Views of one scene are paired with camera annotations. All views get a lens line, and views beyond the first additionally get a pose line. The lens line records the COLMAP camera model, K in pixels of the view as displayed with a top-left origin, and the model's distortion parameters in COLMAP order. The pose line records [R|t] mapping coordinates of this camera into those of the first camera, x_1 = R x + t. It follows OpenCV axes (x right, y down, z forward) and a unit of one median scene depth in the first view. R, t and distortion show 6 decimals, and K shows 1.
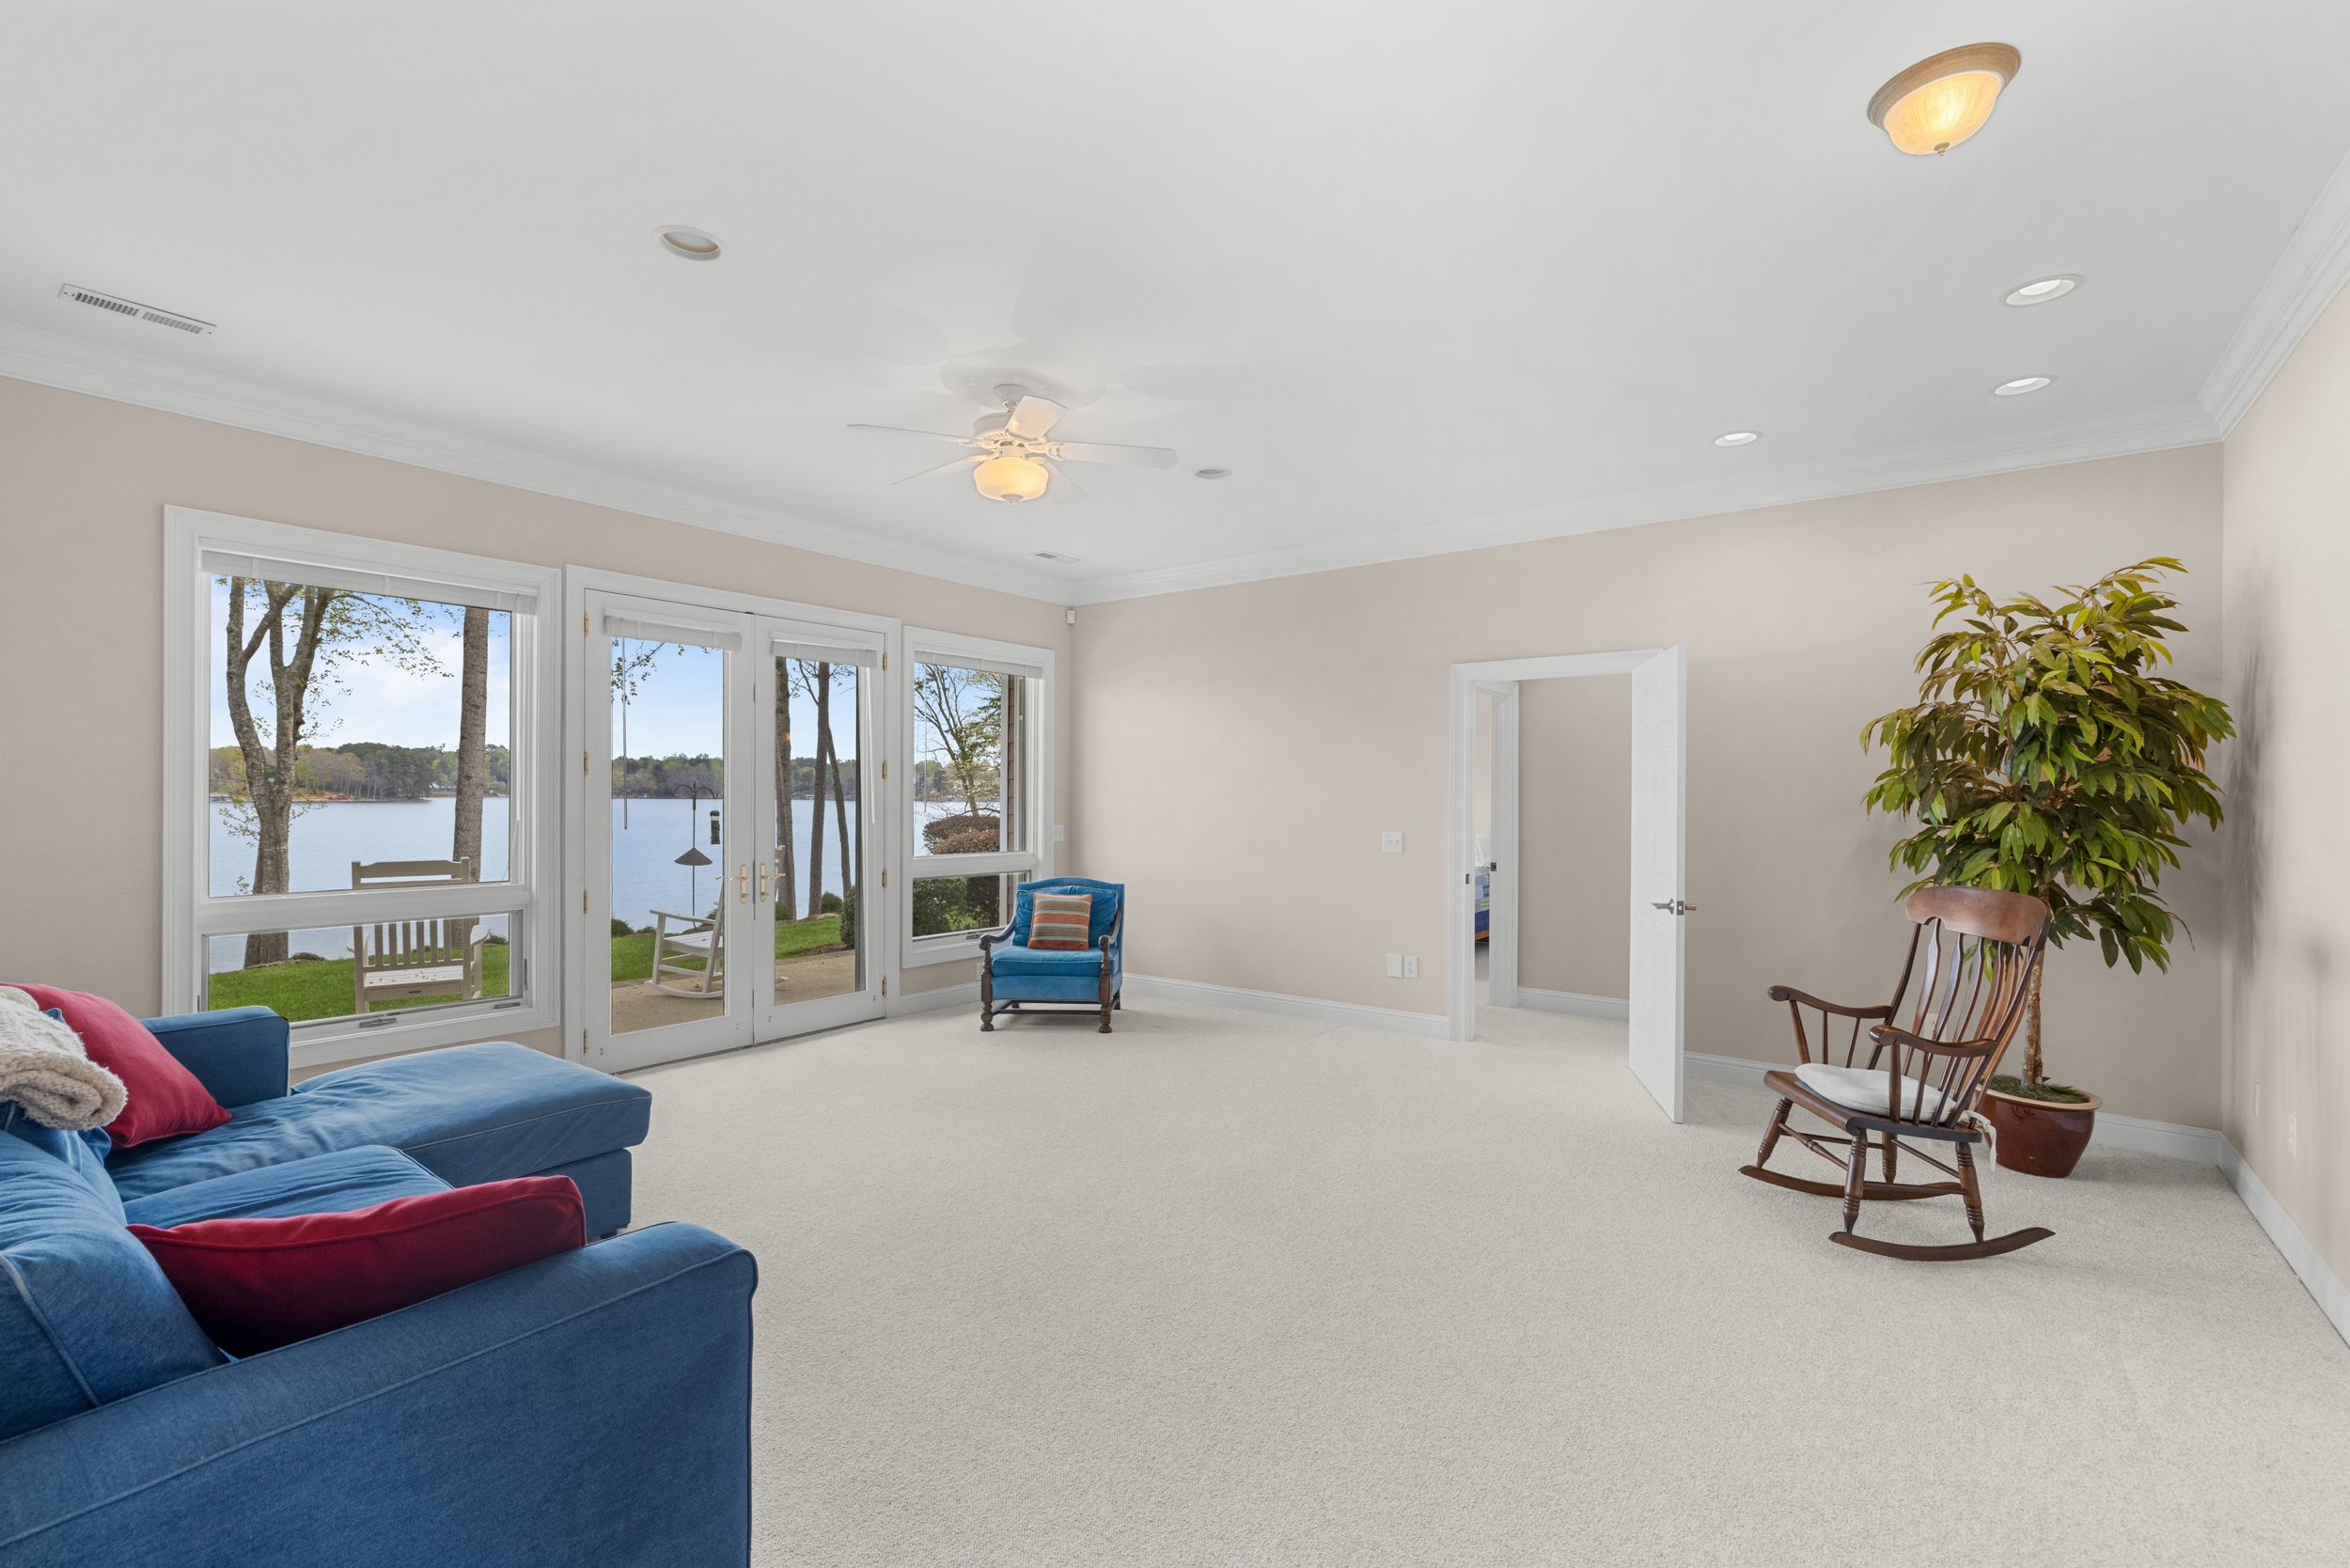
lens RADIAL K [[1005.3, 0, 1175.0], [0, 1005.3, 784.0], [0, 0, 1]] dist [0.001659, 0.000160]
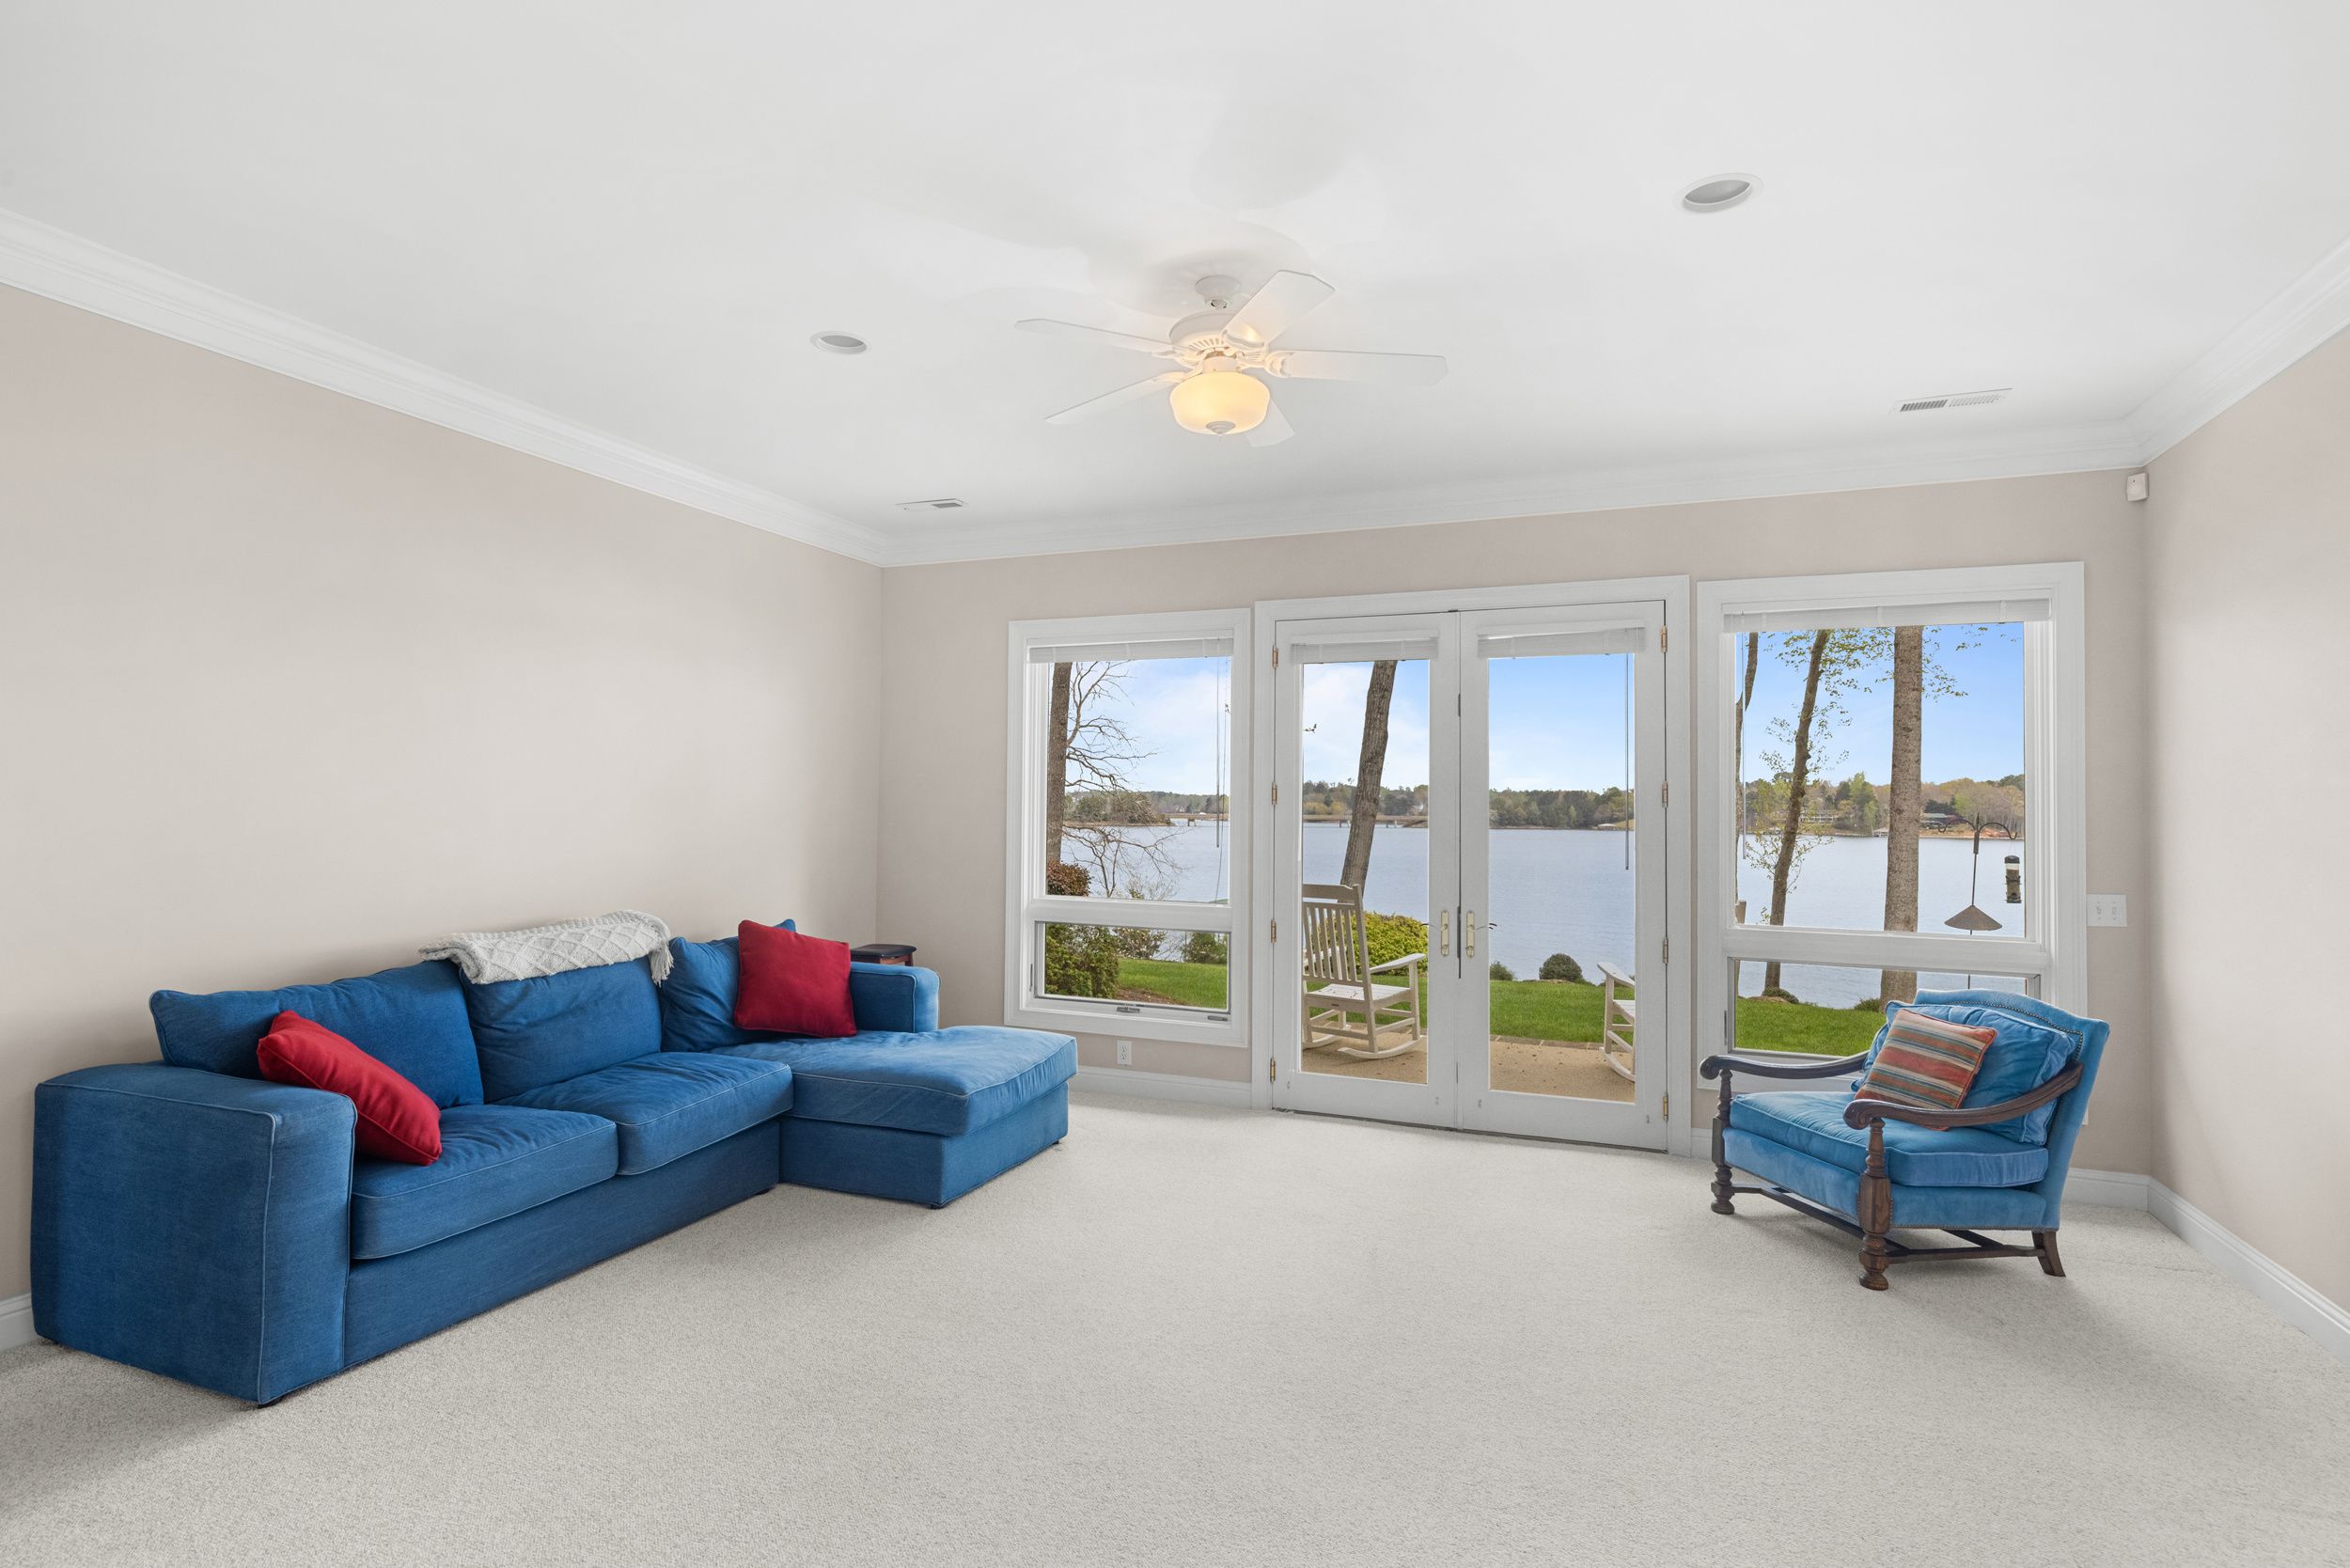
lens RADIAL K [[1170.5, 0, 1175.0], [0, 1170.5, 784.0], [0, 0, 1]] dist [-0.002010, -0.000055]
pose [[0.263408, -0.025155, -0.964356, 0.189546], [-0.004600, 0.999616, -0.027331, 0.000998], [0.964674, 0.011635, 0.263191, 0.214464]]
